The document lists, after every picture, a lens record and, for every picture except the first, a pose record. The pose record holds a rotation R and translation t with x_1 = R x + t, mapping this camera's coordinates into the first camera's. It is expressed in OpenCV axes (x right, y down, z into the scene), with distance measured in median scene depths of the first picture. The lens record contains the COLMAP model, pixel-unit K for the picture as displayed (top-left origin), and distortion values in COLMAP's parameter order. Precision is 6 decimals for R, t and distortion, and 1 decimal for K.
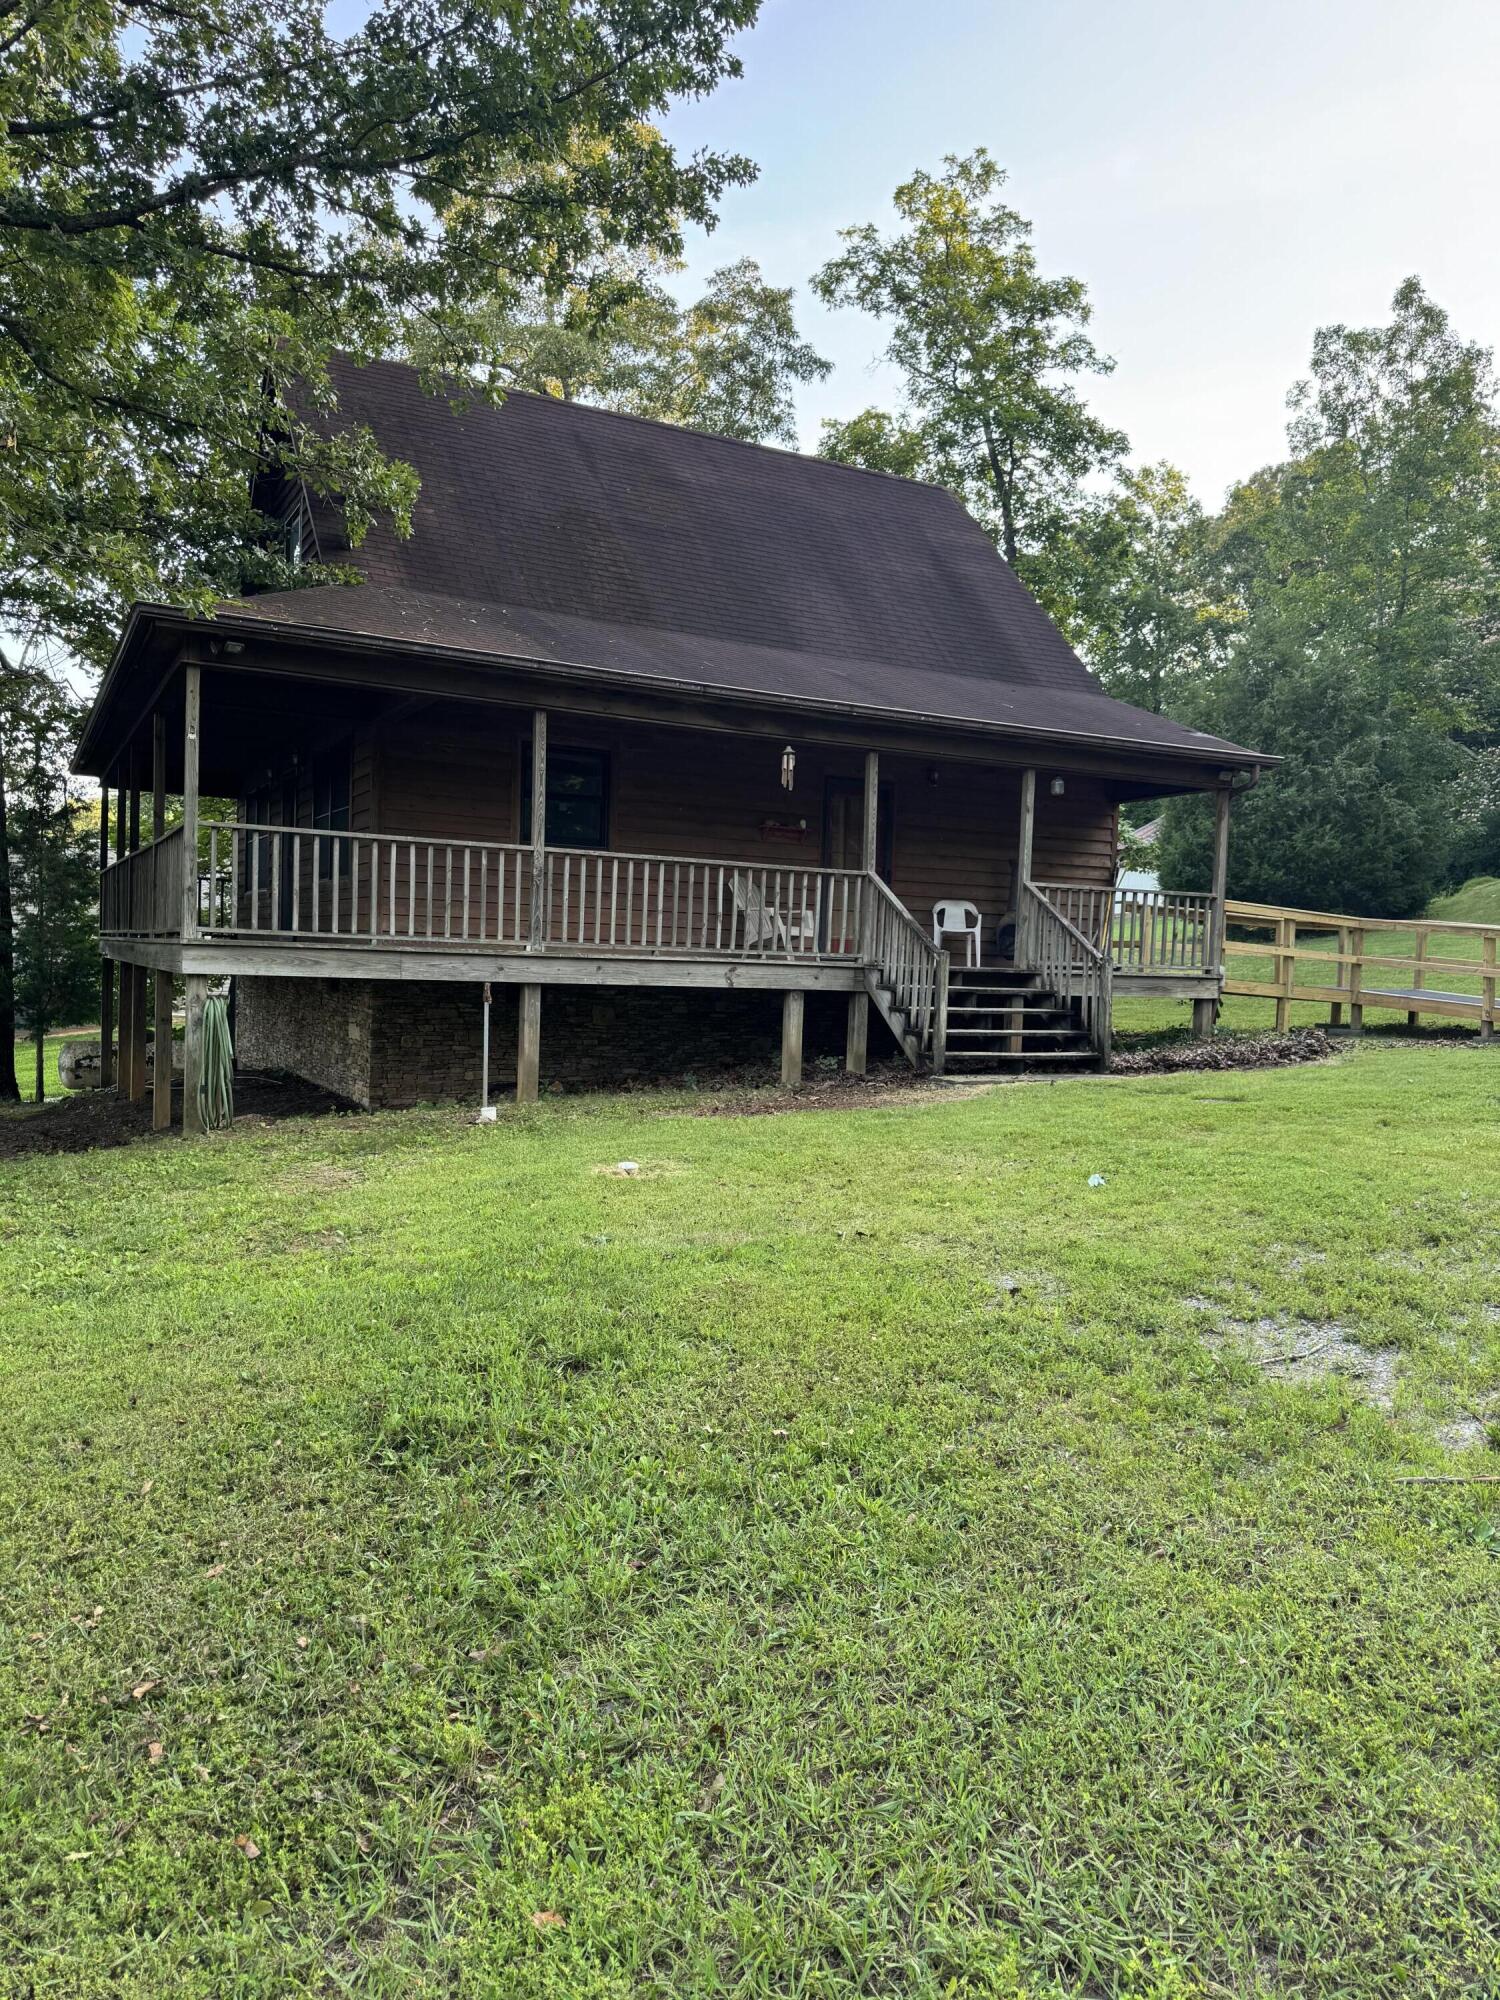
lens RADIAL K [[1410.5, 0, 741.8], [0, 1410.5, 1016.6], [0, 0, 1]] dist [0.061931, -0.061846]
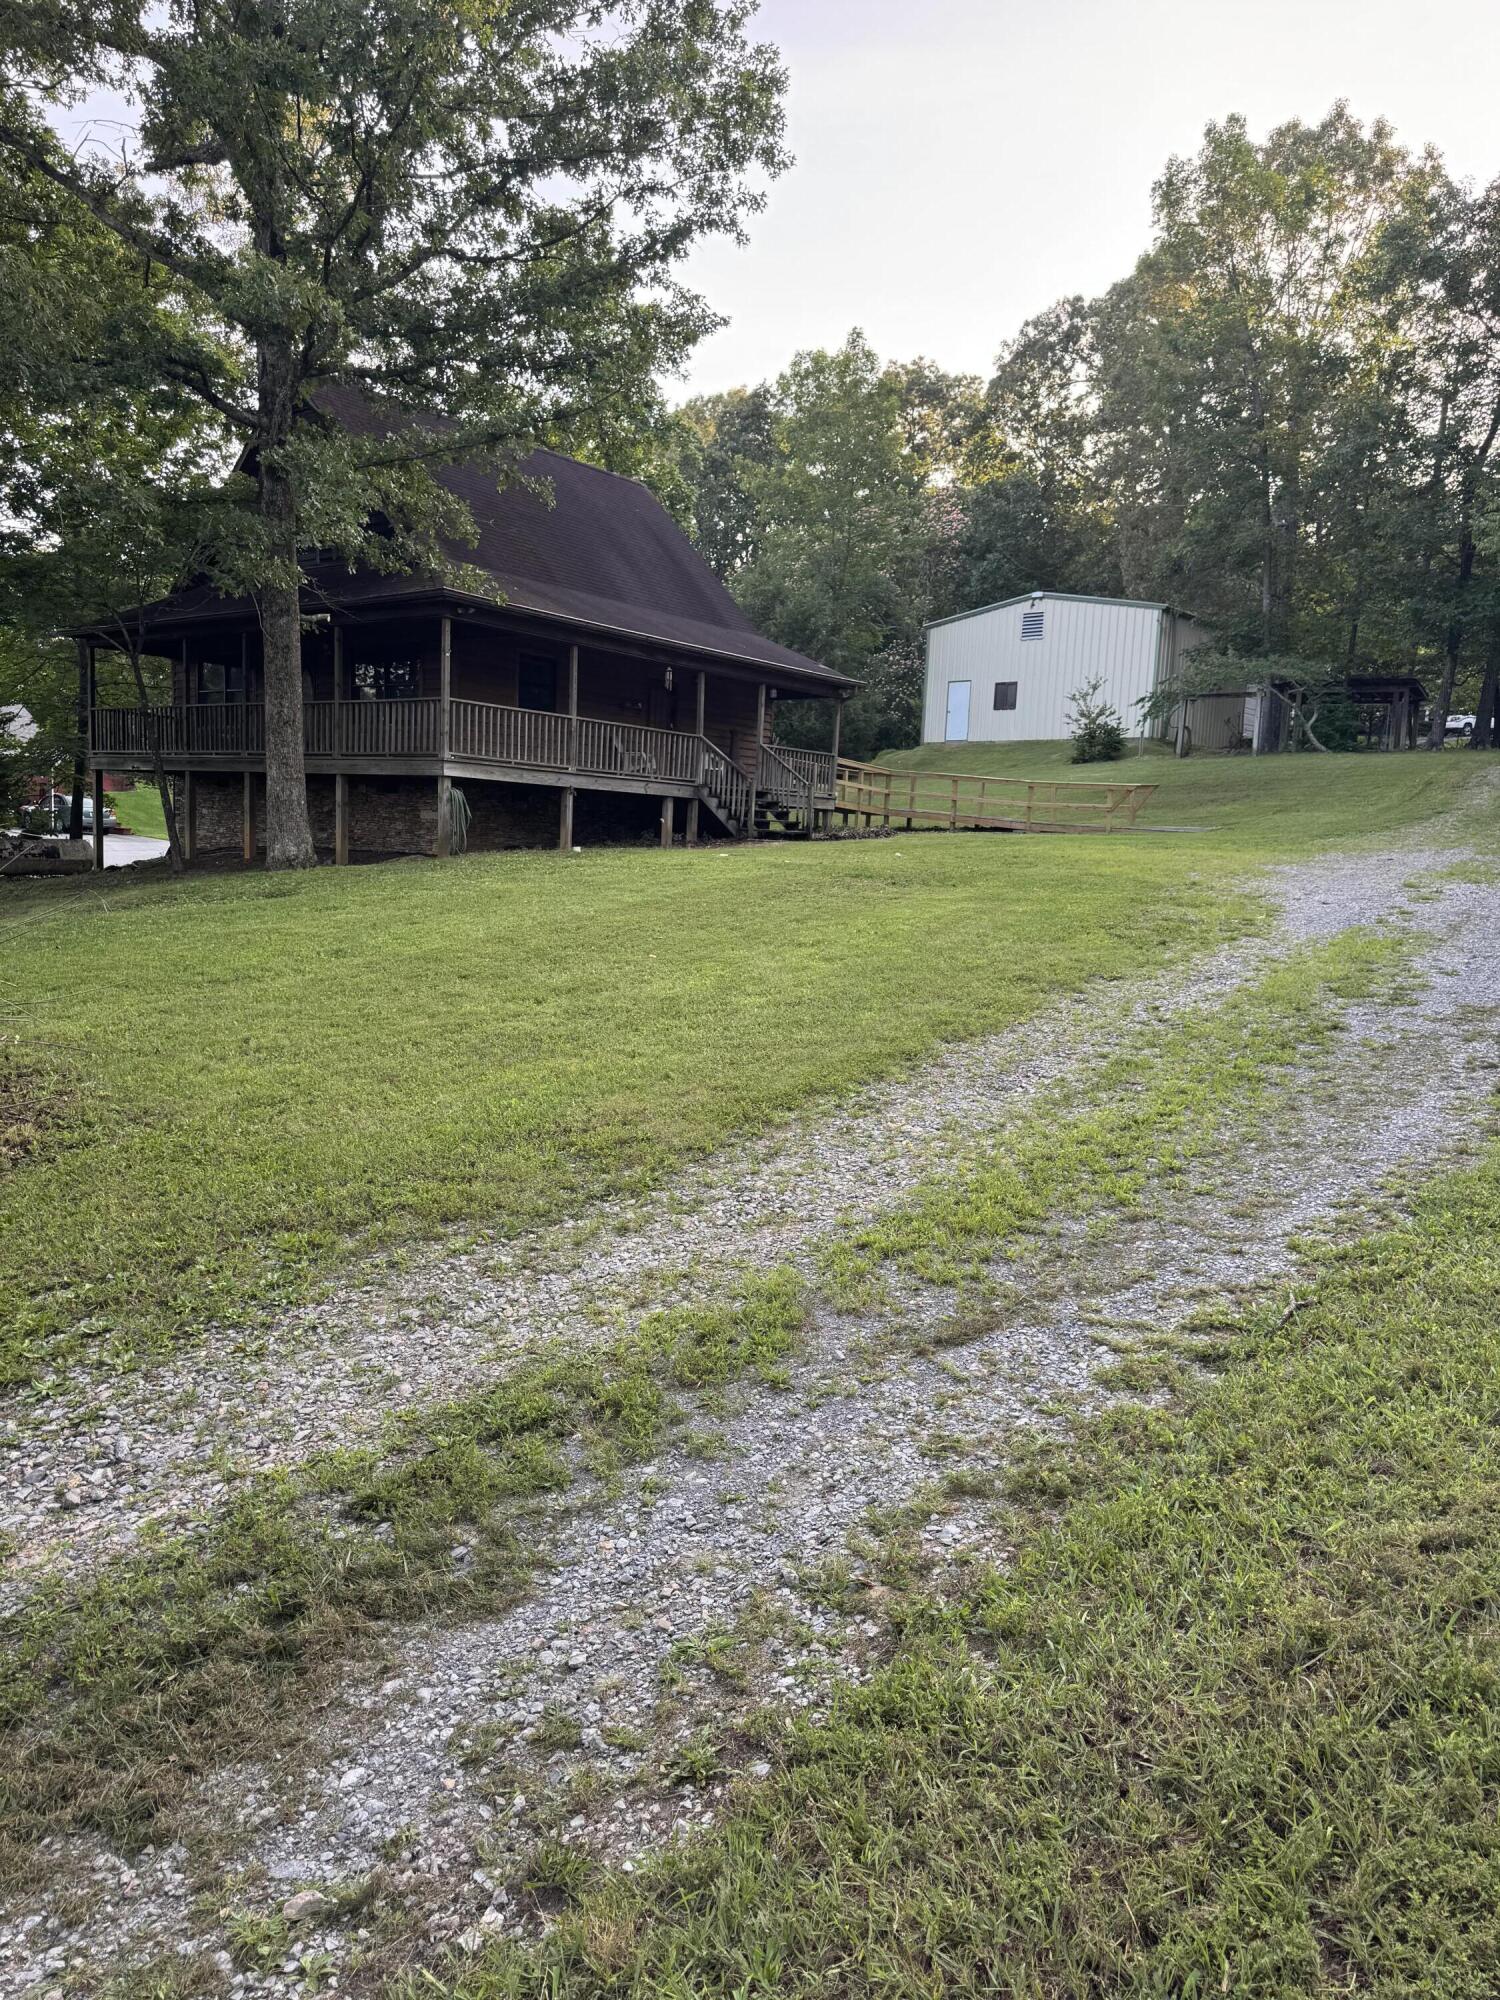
lens RADIAL K [[1410.5, 0, 733.1], [0, 1410.5, 1013.8], [0, 0, 1]] dist [0.061931, -0.061846]
pose [[0.910287, -0.046617, 0.411345, -0.686430], [0.005976, 0.995016, 0.099539, 0.084878], [-0.413935, -0.088151, 0.906028, -0.802856]]
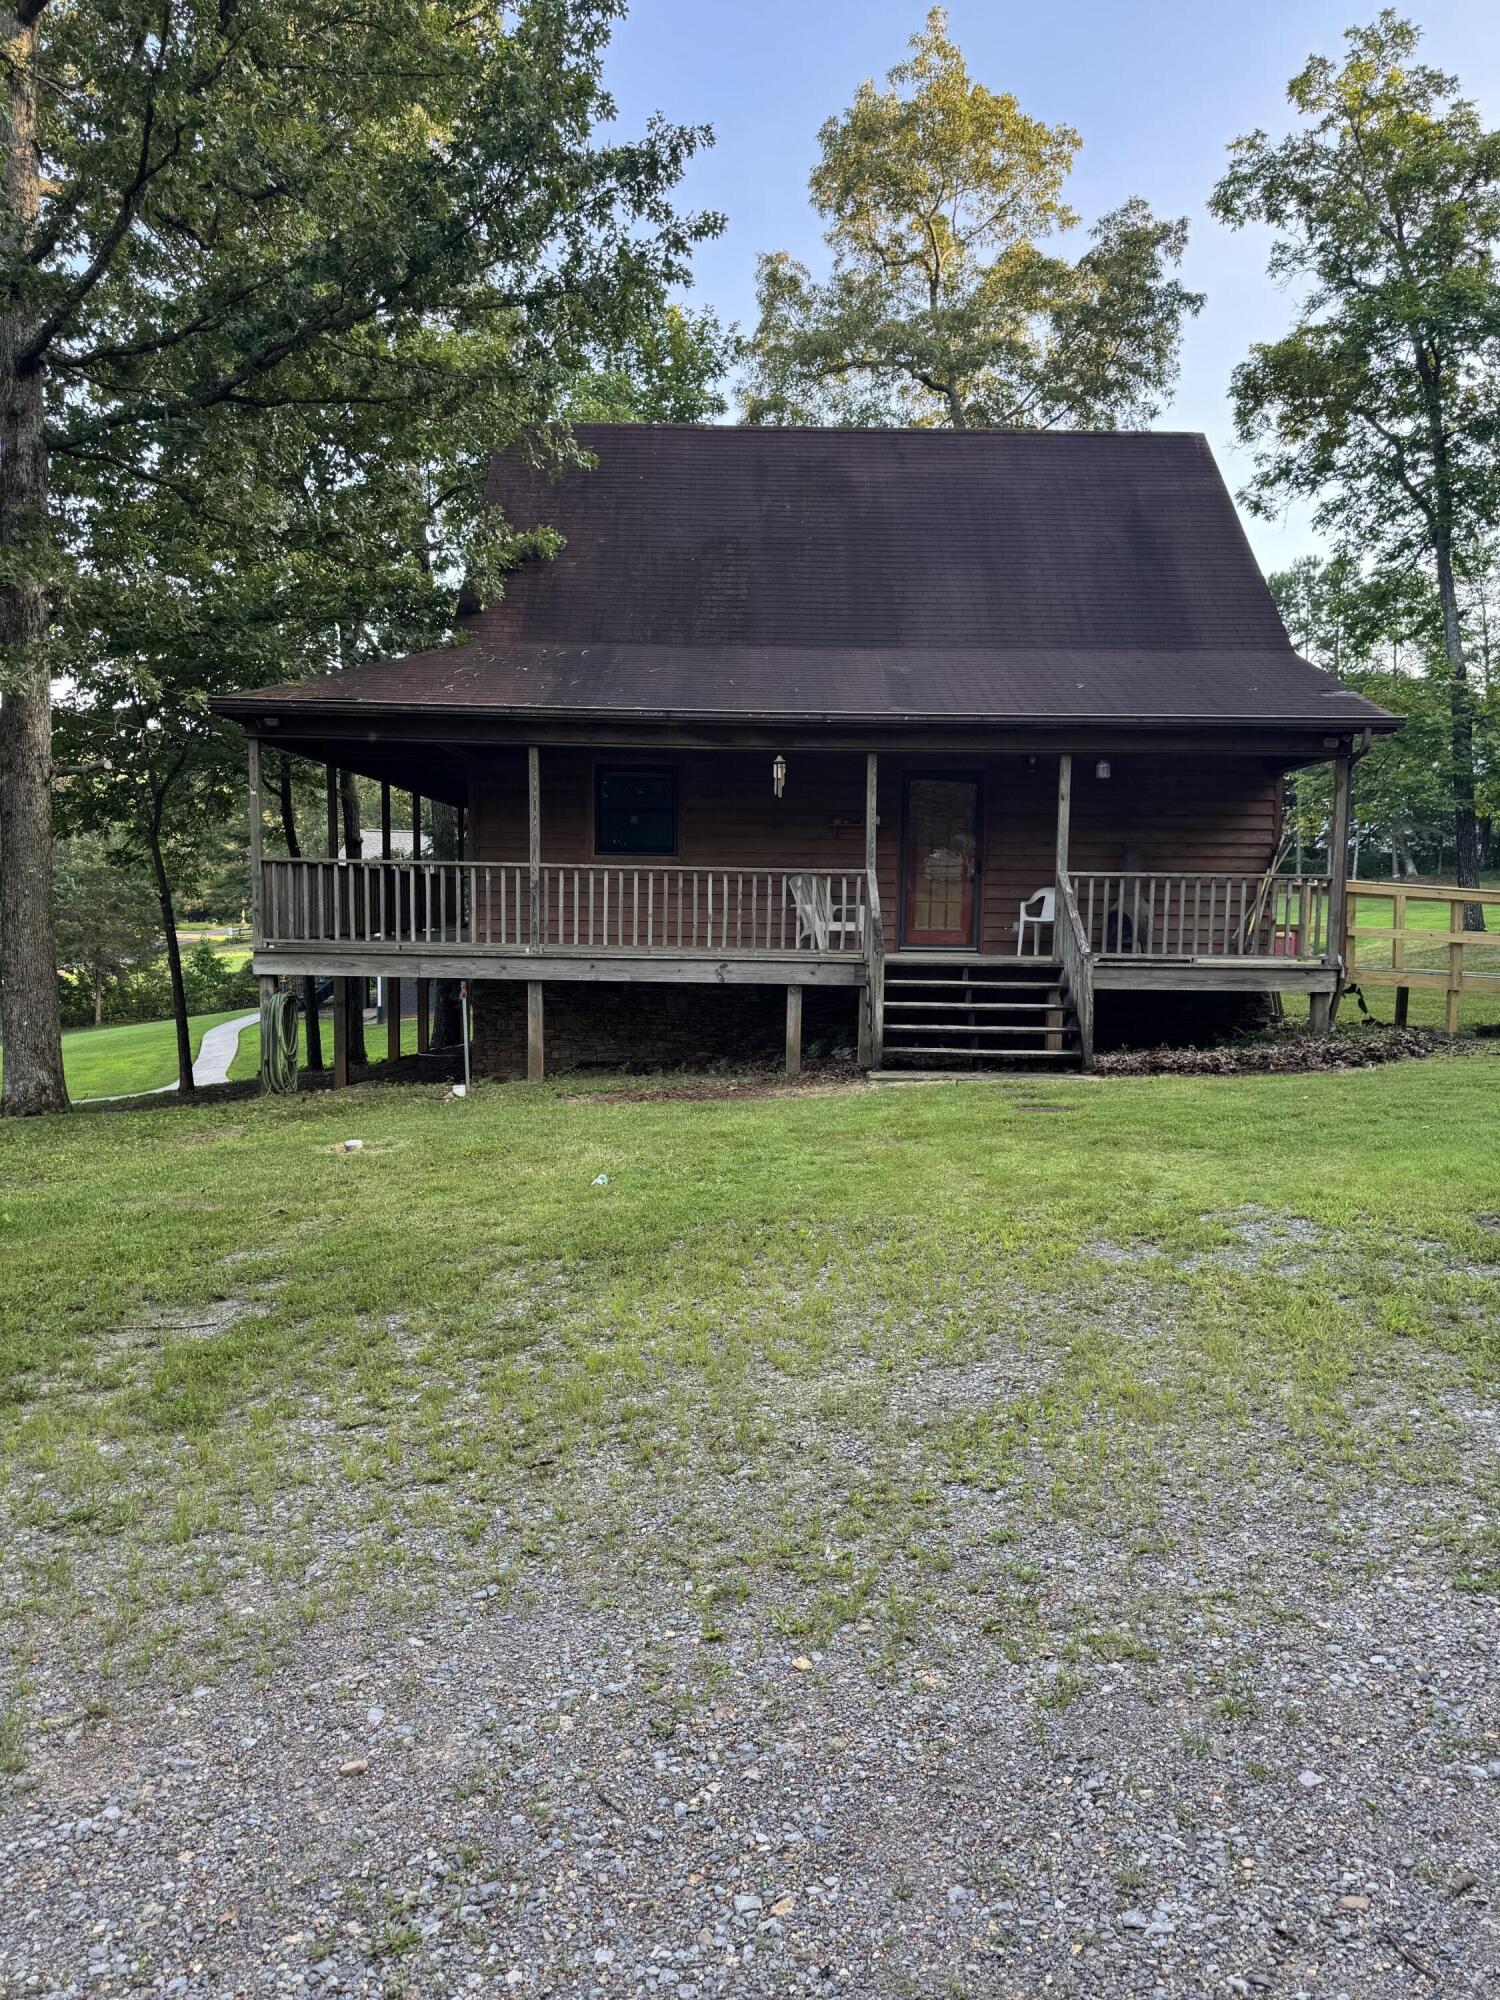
lens RADIAL K [[1410.5, 0, 731.2], [0, 1410.5, 1030.2], [0, 0, 1]] dist [0.061931, -0.061846]
pose [[0.885214, 0.018976, -0.464796, 0.489063], [-0.003002, 0.999380, 0.035084, -0.021661], [0.465174, -0.029662, 0.884722, 0.034236]]
